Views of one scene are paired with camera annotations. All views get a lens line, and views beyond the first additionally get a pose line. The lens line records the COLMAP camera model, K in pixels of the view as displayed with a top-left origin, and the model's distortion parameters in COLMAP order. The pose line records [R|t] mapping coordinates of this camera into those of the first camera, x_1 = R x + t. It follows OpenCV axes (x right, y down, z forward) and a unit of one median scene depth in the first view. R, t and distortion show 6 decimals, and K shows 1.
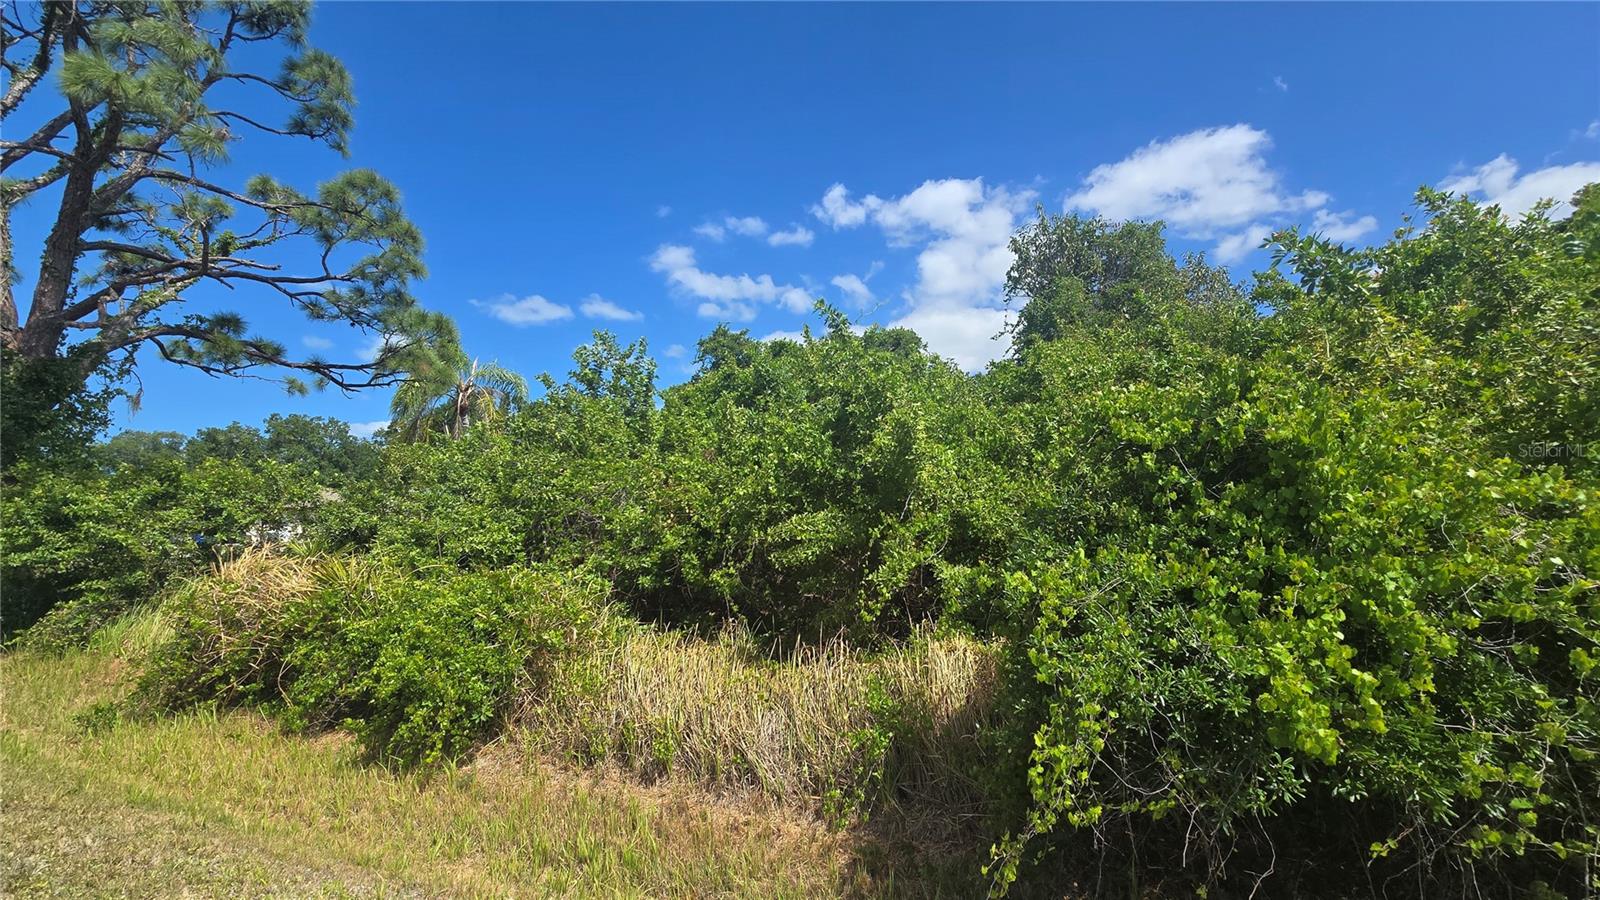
lens RADIAL K [[633.2, 0, 815.4], [0, 633.2, 446.6], [0, 0, 1]] dist [0.000547, -0.000482]
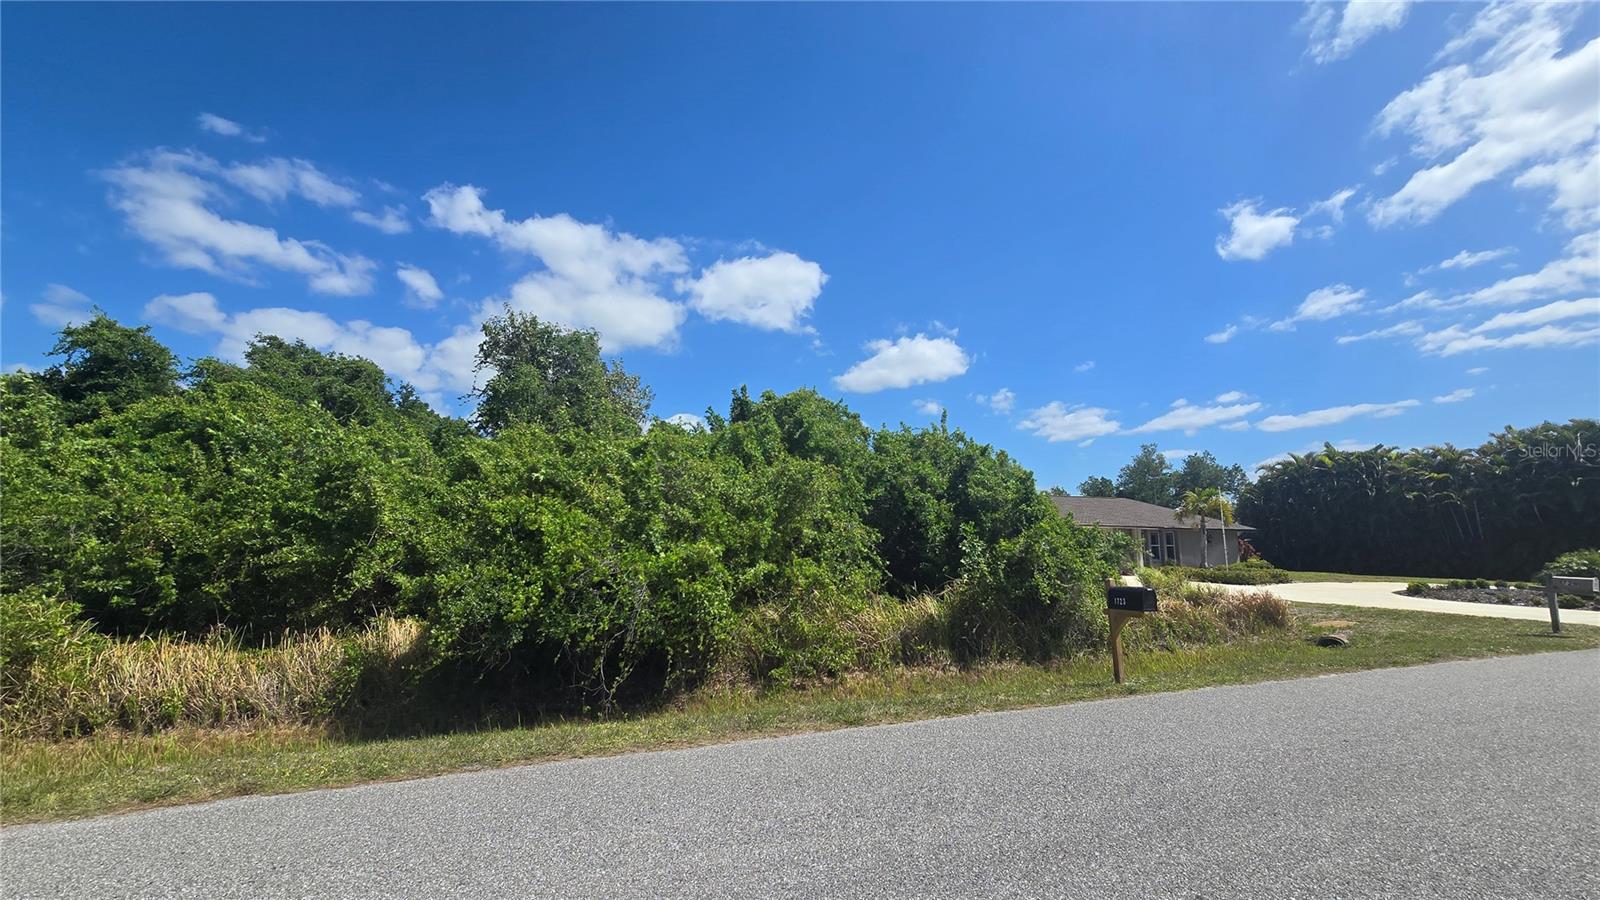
lens RADIAL K [[633.2, 0, 804.4], [0, 633.2, 457.3], [0, 0, 1]] dist [0.000547, -0.000482]
pose [[0.720478, 0.084400, 0.688322, -0.205922], [-0.084264, 0.995866, -0.033909, -0.155366], [-0.688339, -0.033570, 0.724612, -0.915443]]
